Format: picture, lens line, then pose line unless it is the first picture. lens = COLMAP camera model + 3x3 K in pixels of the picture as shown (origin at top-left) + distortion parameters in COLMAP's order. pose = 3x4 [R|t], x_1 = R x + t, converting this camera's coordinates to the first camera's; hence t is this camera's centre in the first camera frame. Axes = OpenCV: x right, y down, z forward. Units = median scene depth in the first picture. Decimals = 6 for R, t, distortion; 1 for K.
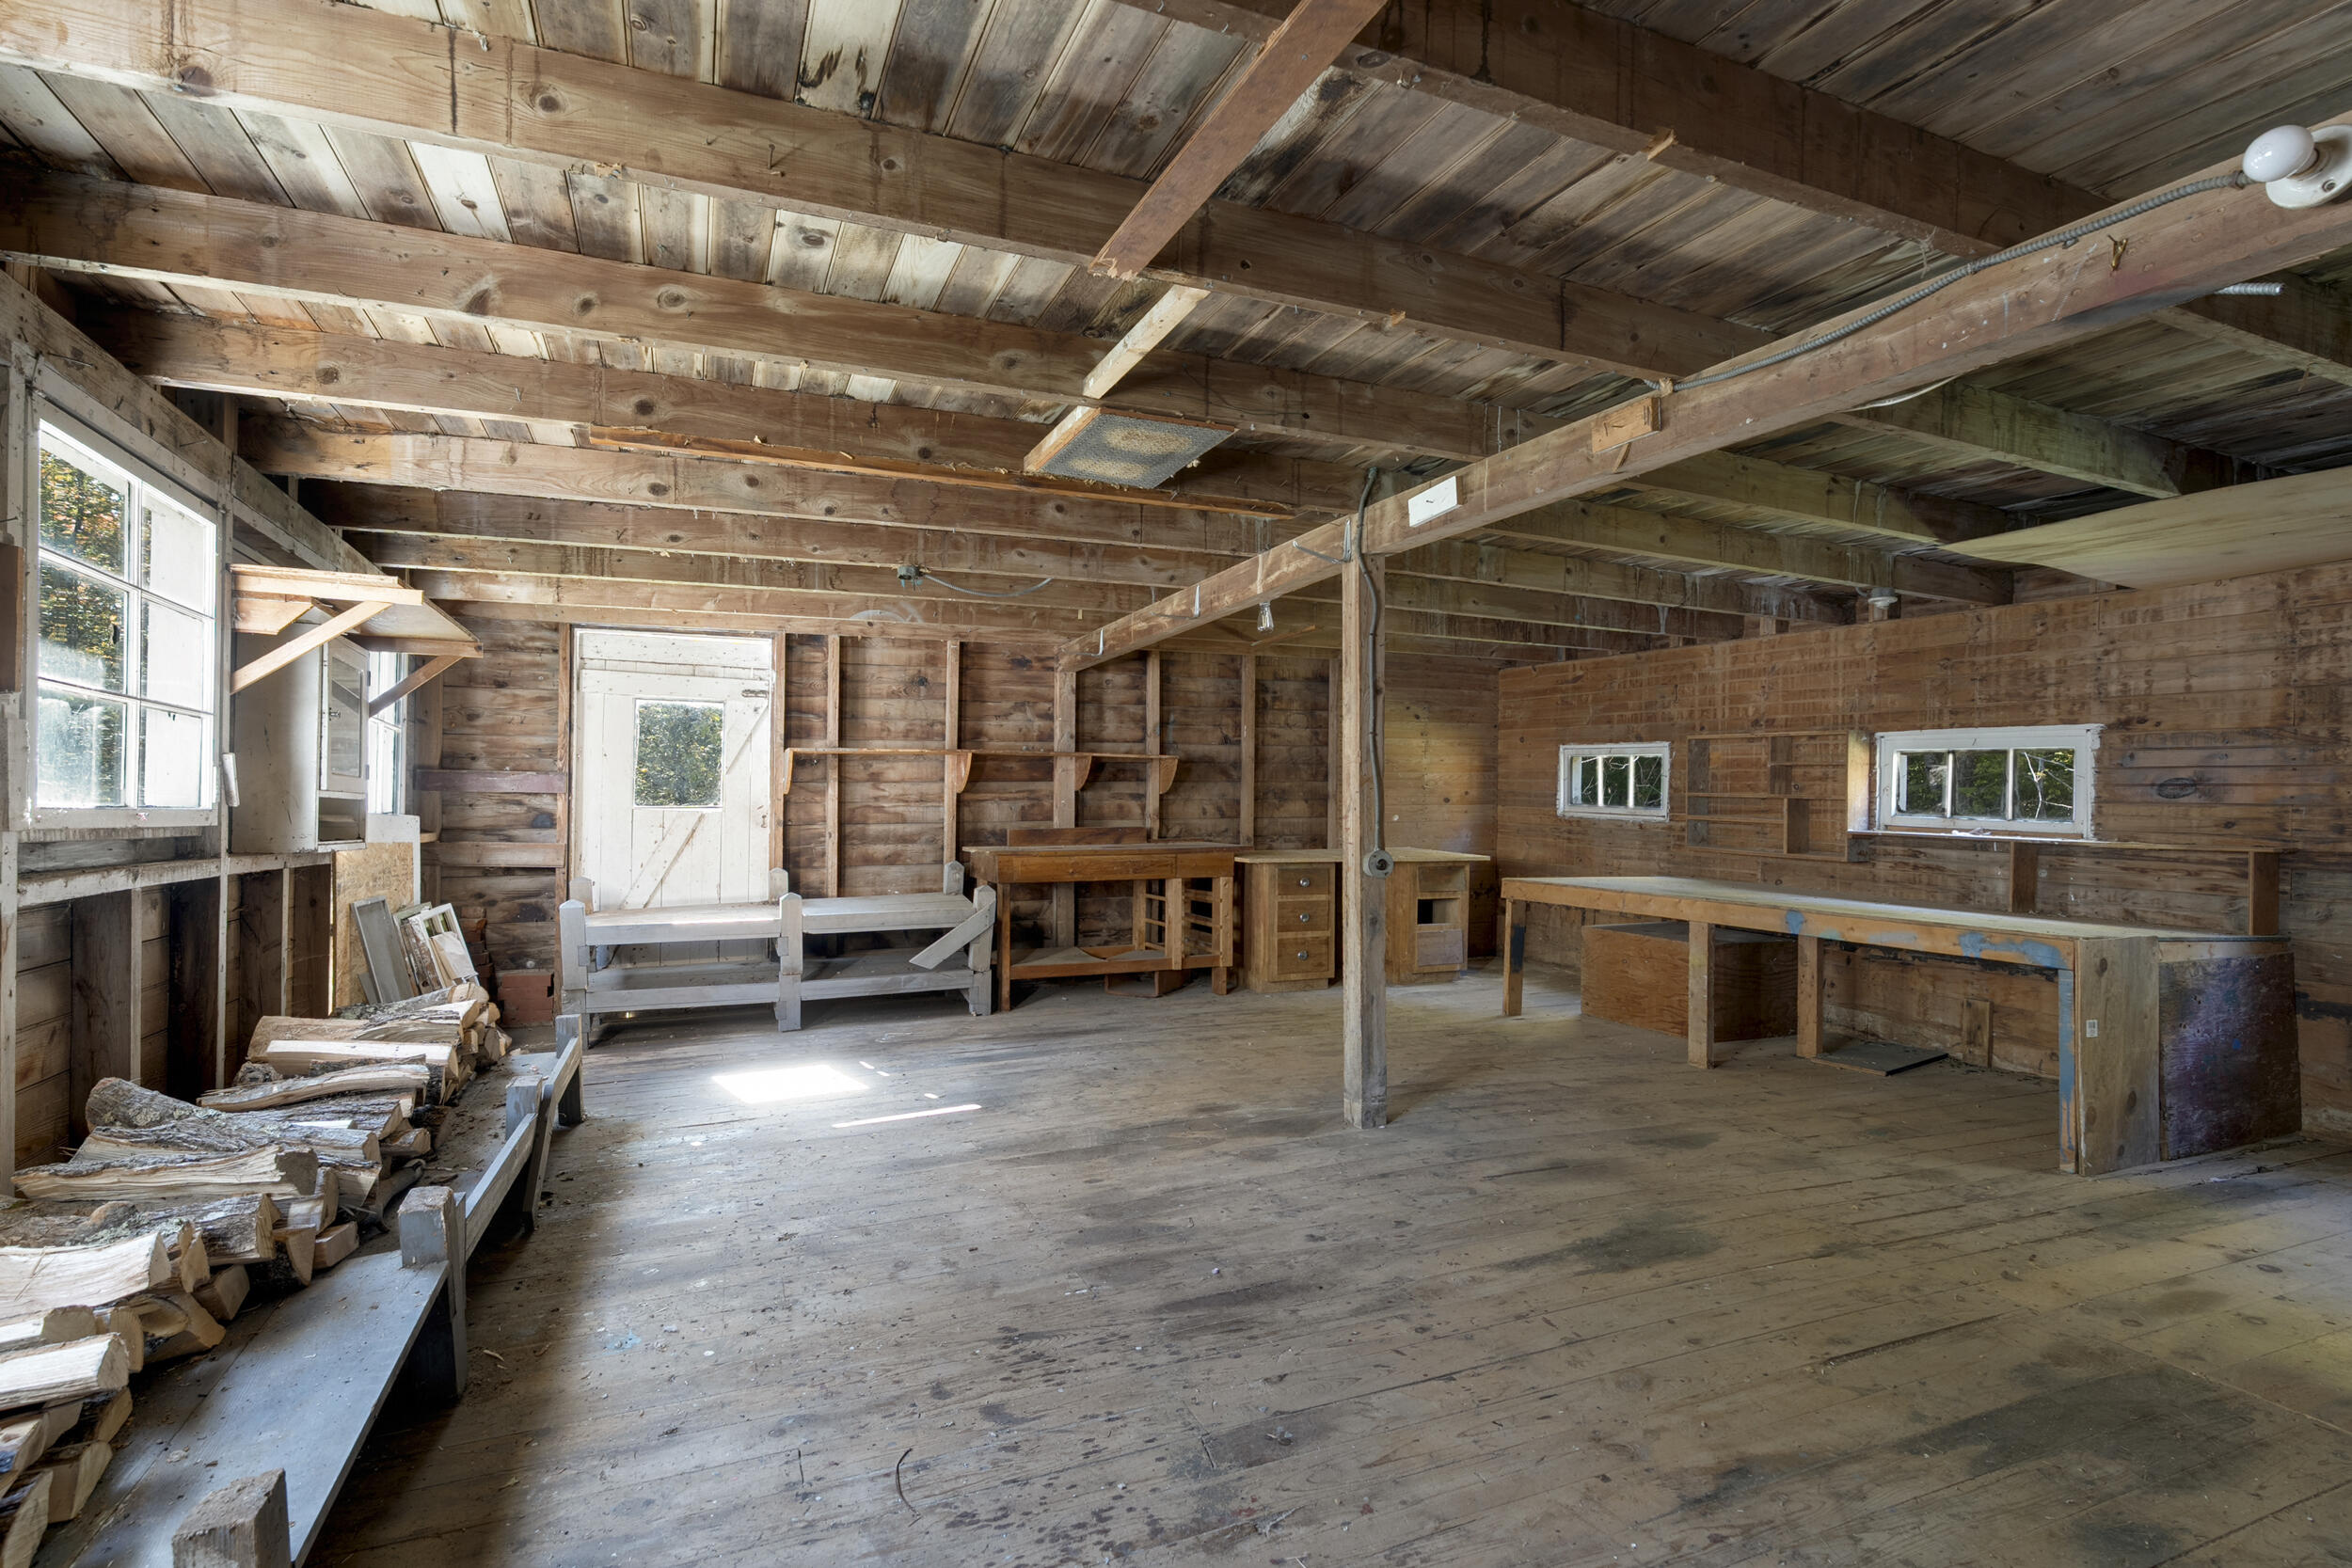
lens RADIAL K [[1114.6, 0, 1185.8], [0, 1114.6, 790.3], [0, 0, 1]] dist [0.000001, 0.001274]
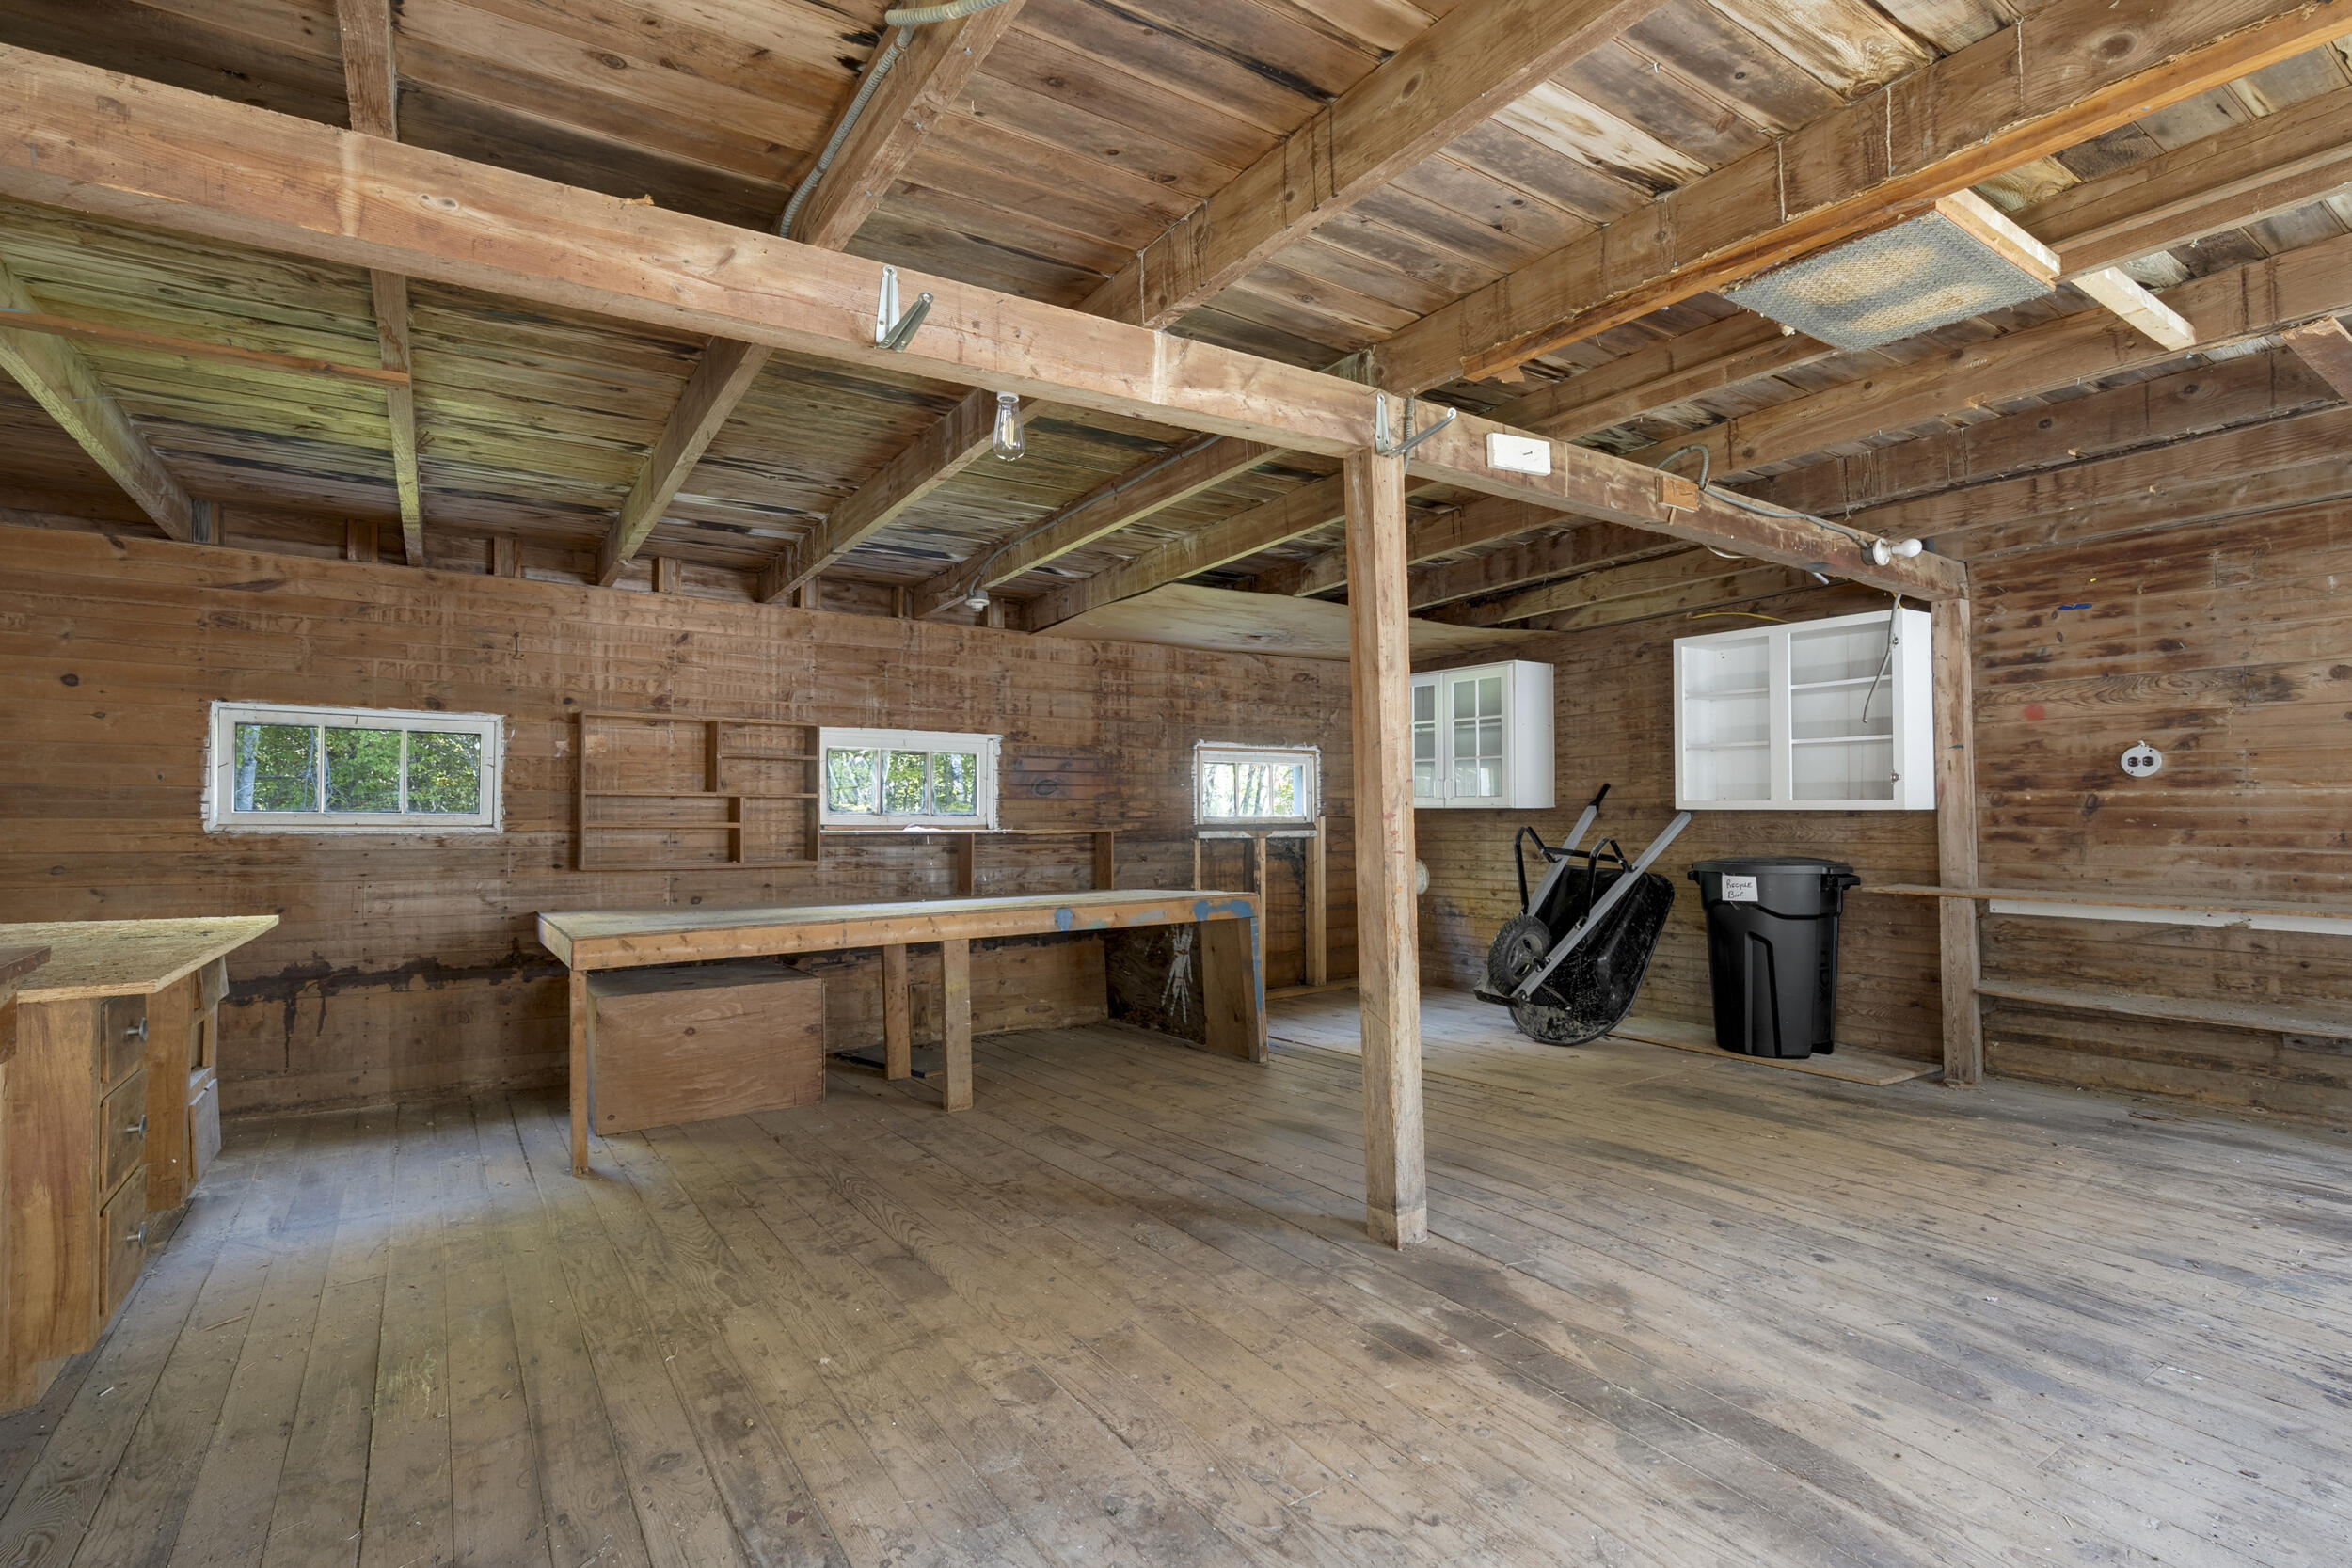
lens RADIAL K [[1114.6, 0, 1193.8], [0, 1114.6, 779.2], [0, 0, 1]] dist [0.000001, 0.001274]
pose [[-0.182067, 0.016014, 0.983156, -0.528962], [0.000837, 0.999870, -0.016131, 0.011742], [-0.983286, -0.002114, -0.182056, 1.255307]]
